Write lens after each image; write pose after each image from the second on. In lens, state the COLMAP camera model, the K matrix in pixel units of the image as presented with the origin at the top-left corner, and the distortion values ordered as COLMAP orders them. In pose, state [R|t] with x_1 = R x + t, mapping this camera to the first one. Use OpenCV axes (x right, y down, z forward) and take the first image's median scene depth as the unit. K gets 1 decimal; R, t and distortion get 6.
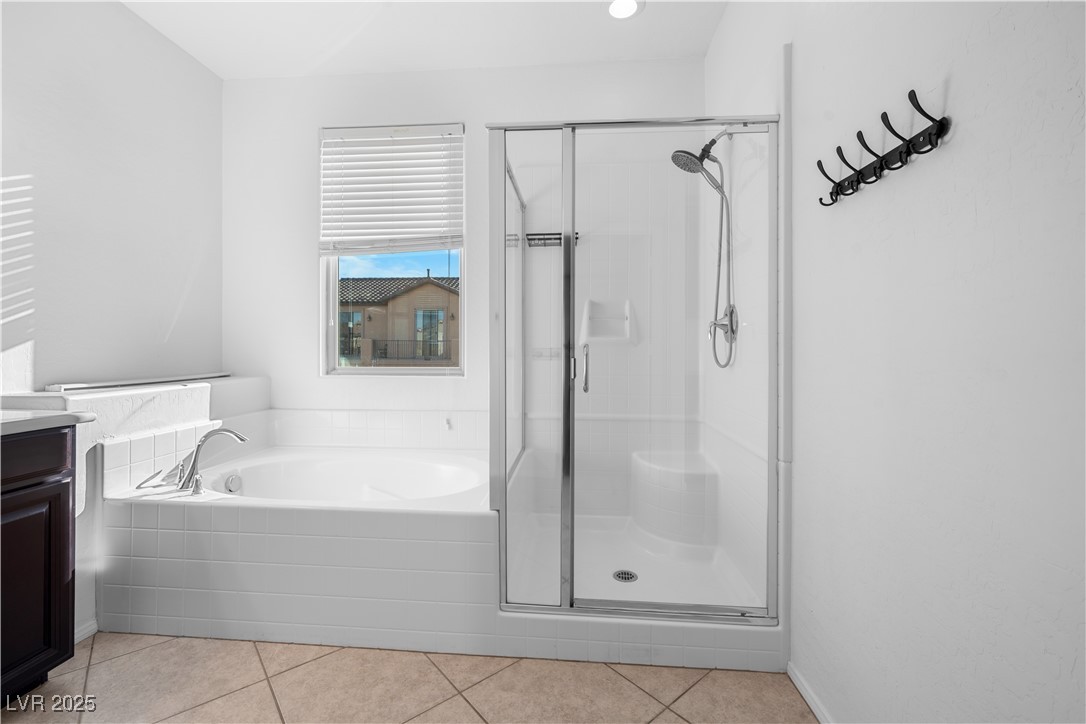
lens RADIAL K [[463.6, 0, 539.9], [0, 463.6, 349.6], [0, 0, 1]] dist [0.002359, 0.000046]
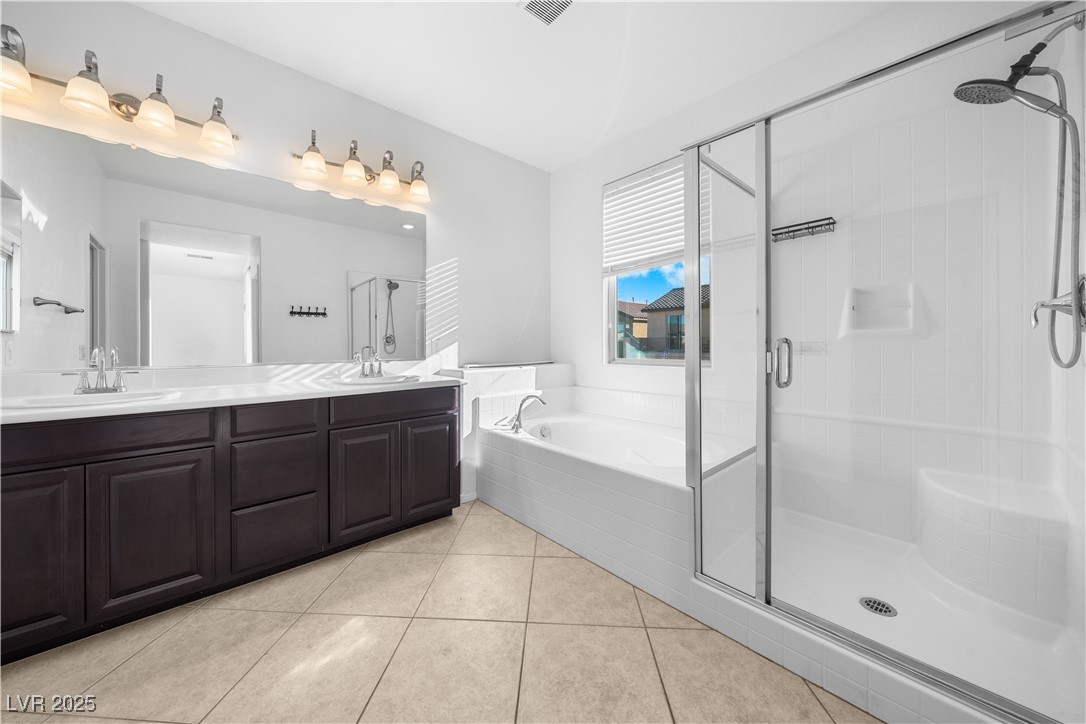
lens RADIAL K [[376.1, 0, 533.7], [0, 376.1, 343.9], [0, 0, 1]] dist [-0.002994, -0.000239]
pose [[0.726048, -0.009712, -0.687576, 0.242755], [0.007369, 0.999953, -0.006343, 0.001582], [0.687605, -0.000461, 0.726085, 0.071165]]
